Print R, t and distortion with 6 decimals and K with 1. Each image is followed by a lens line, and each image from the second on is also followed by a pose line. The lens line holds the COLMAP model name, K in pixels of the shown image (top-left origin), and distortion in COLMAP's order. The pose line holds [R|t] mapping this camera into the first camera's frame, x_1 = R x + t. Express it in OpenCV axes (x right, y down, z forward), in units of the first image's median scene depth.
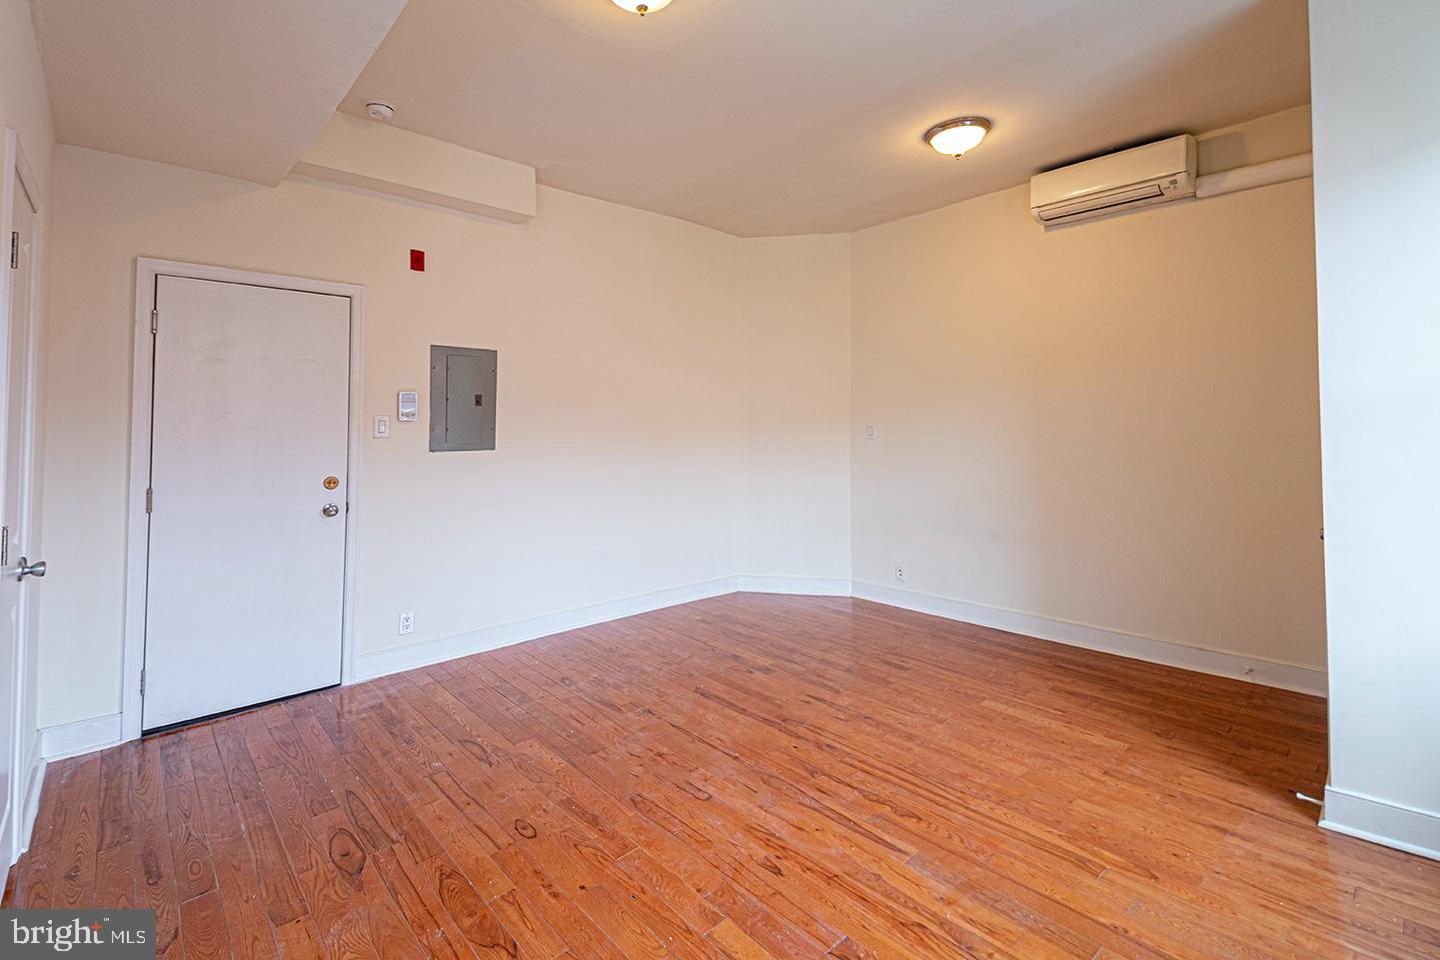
lens RADIAL K [[620.7, 0, 731.8], [0, 620.7, 406.7], [0, 0, 1]] dist [0.017387, -0.010223]
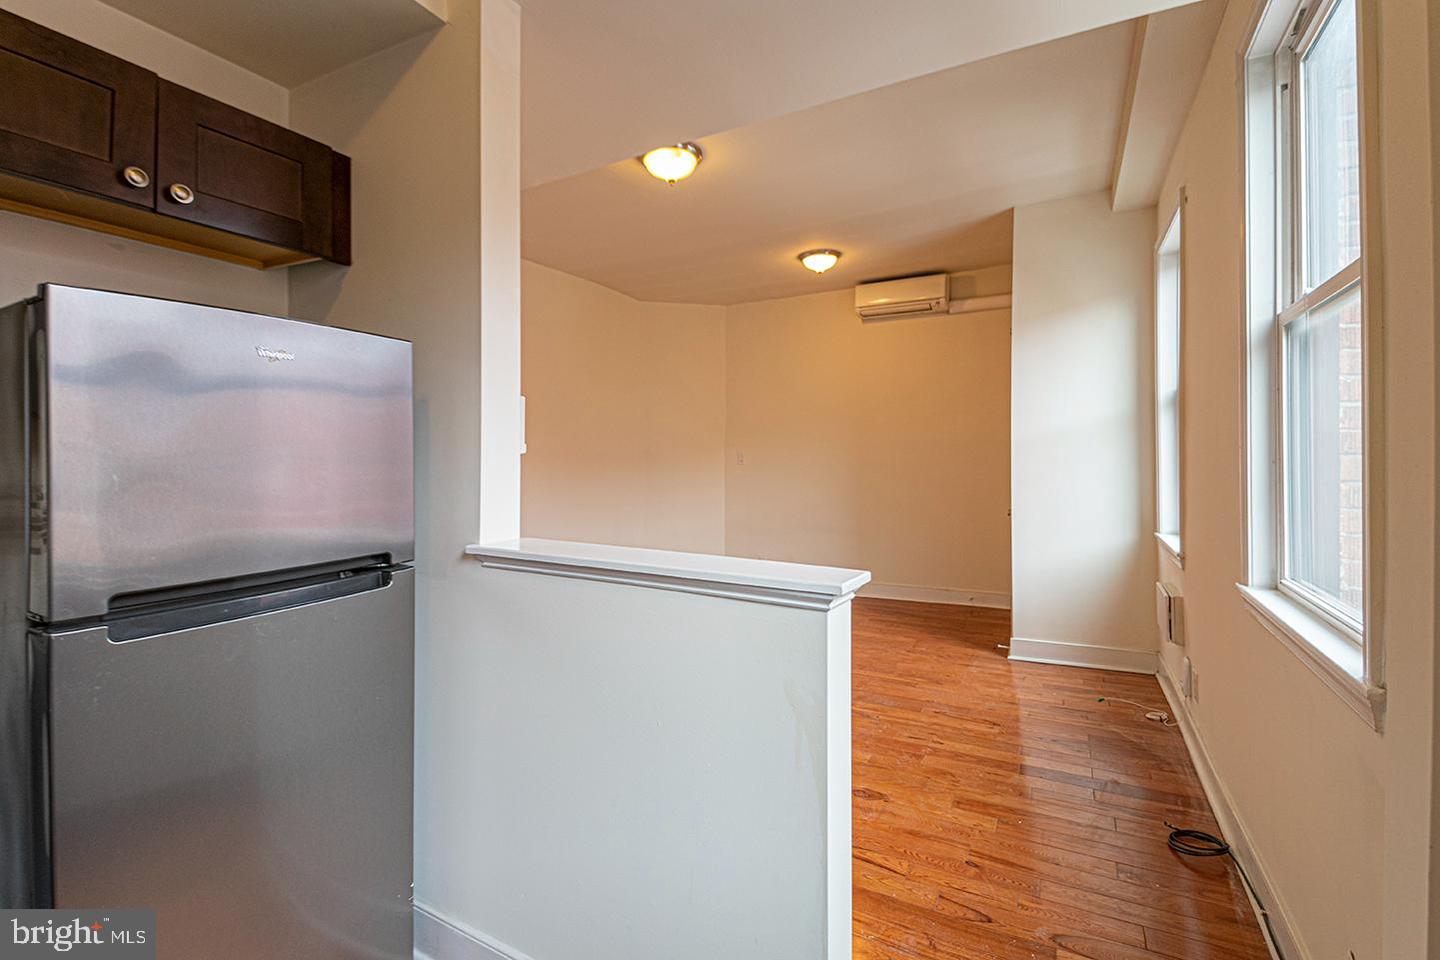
lens RADIAL K [[620.7, 0, 718.8], [0, 620.7, 445.0], [0, 0, 1]] dist [0.017387, -0.010223]
pose [[0.944960, 0.006965, 0.327110, -0.364756], [-0.011652, 0.999856, 0.012371, -0.004107], [-0.326977, -0.015502, 0.944905, -0.352630]]
